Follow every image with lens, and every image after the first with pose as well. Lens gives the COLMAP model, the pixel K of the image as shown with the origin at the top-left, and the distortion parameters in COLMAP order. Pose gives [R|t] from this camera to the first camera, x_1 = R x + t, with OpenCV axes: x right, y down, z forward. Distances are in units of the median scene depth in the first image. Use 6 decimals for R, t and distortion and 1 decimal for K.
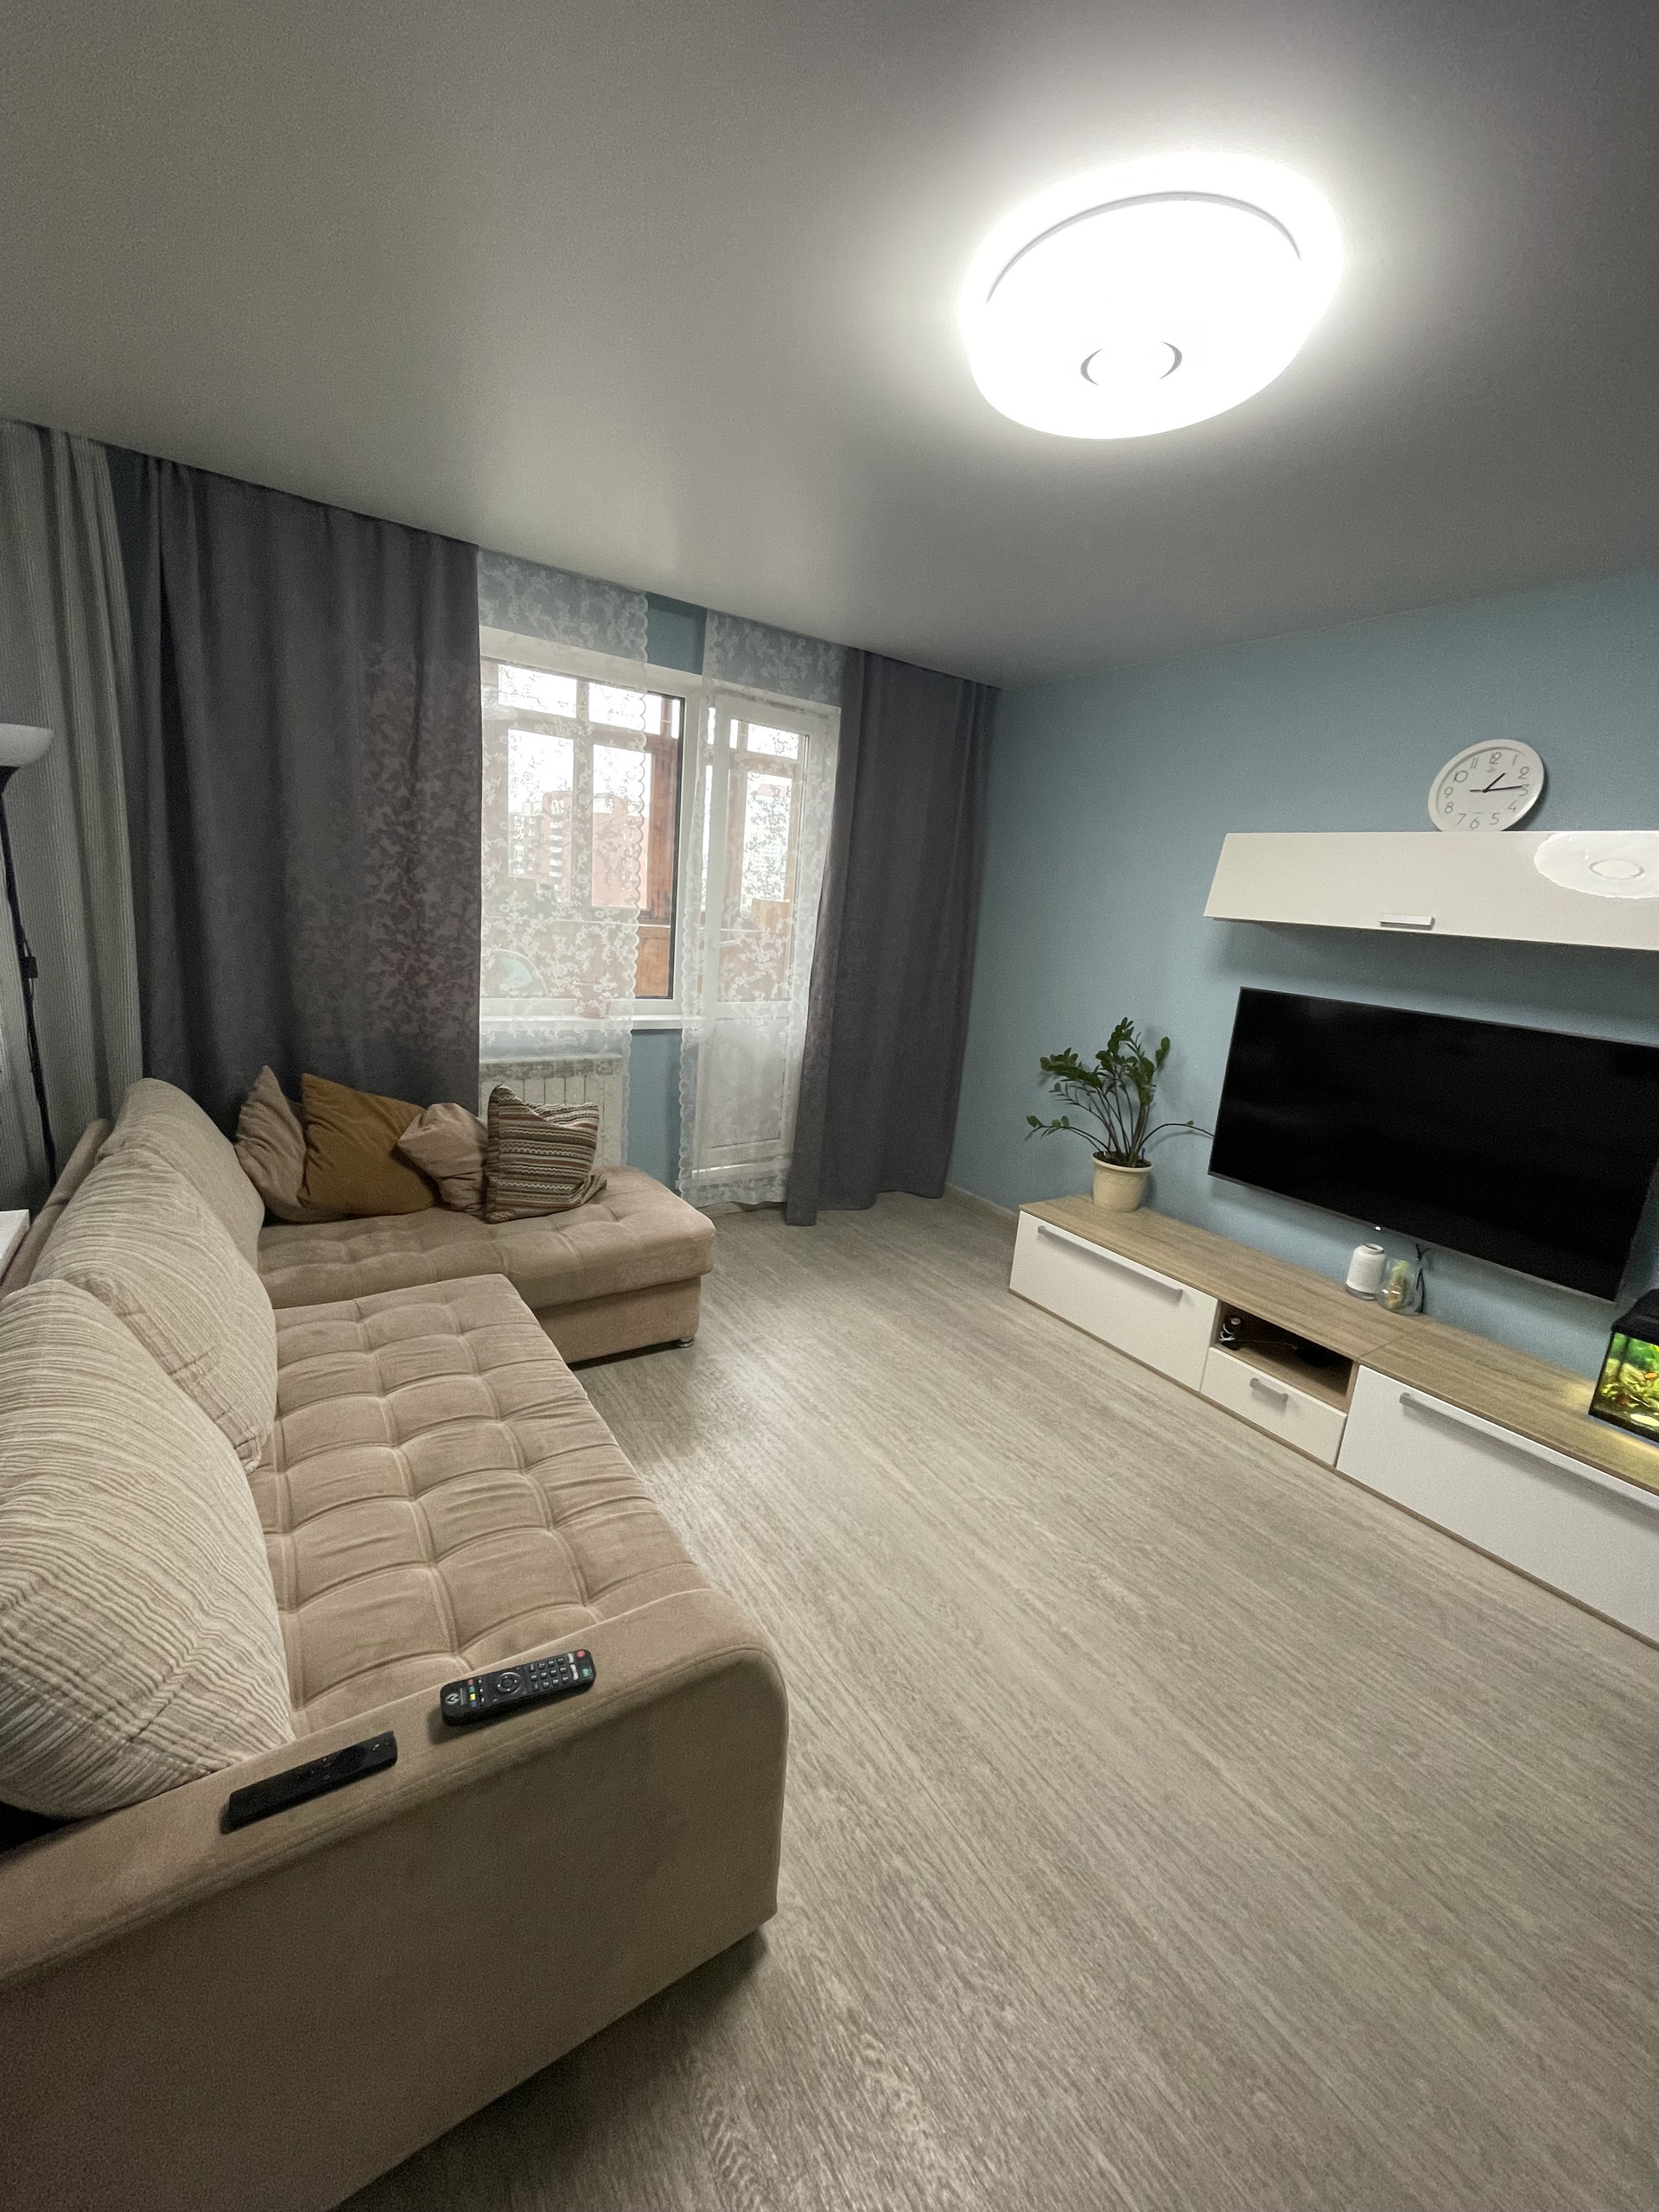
lens RADIAL K [[898.3, 0, 834.4], [0, 898.3, 1107.7], [0, 0, 1]] dist [-0.000832, 0.000557]
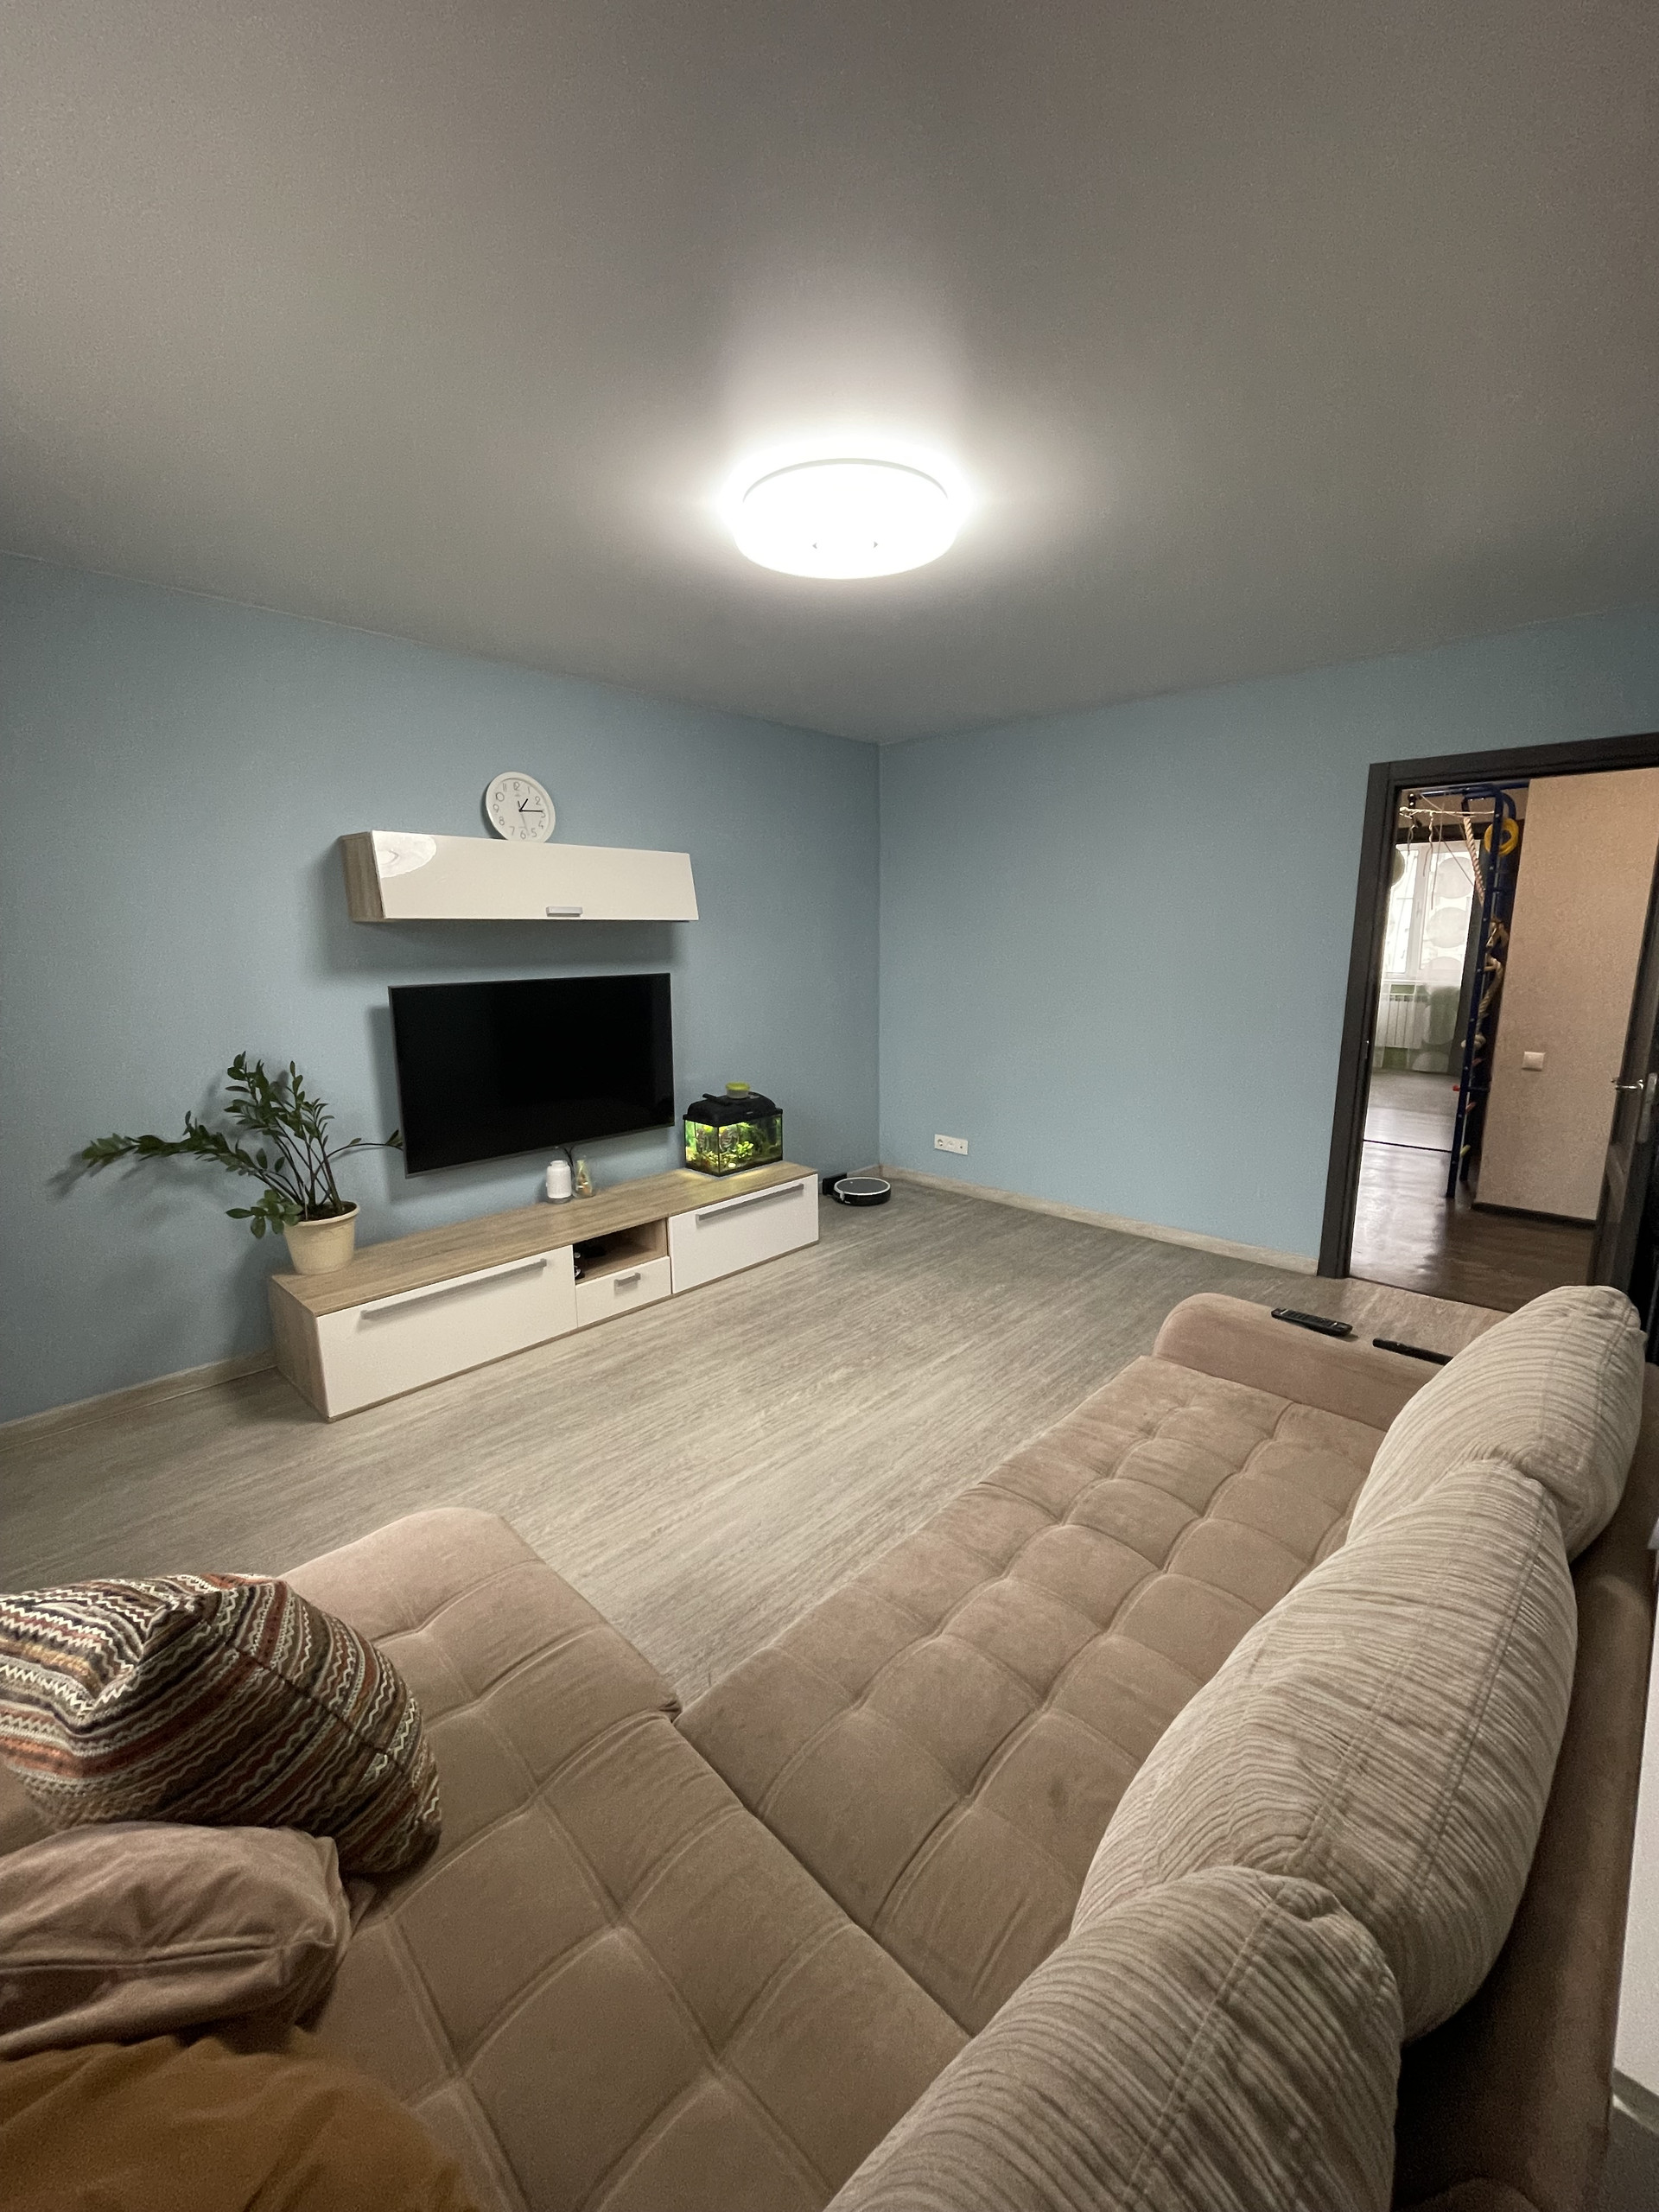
lens RADIAL K [[898.3, 0, 834.4], [0, 898.3, 1107.7], [0, 0, 1]] dist [-0.000832, 0.000557]
pose [[-0.222955, -0.265717, 0.937916, -0.713972], [0.212406, 0.925775, 0.312769, -0.249369], [-0.951407, 0.268952, -0.149966, 0.833447]]
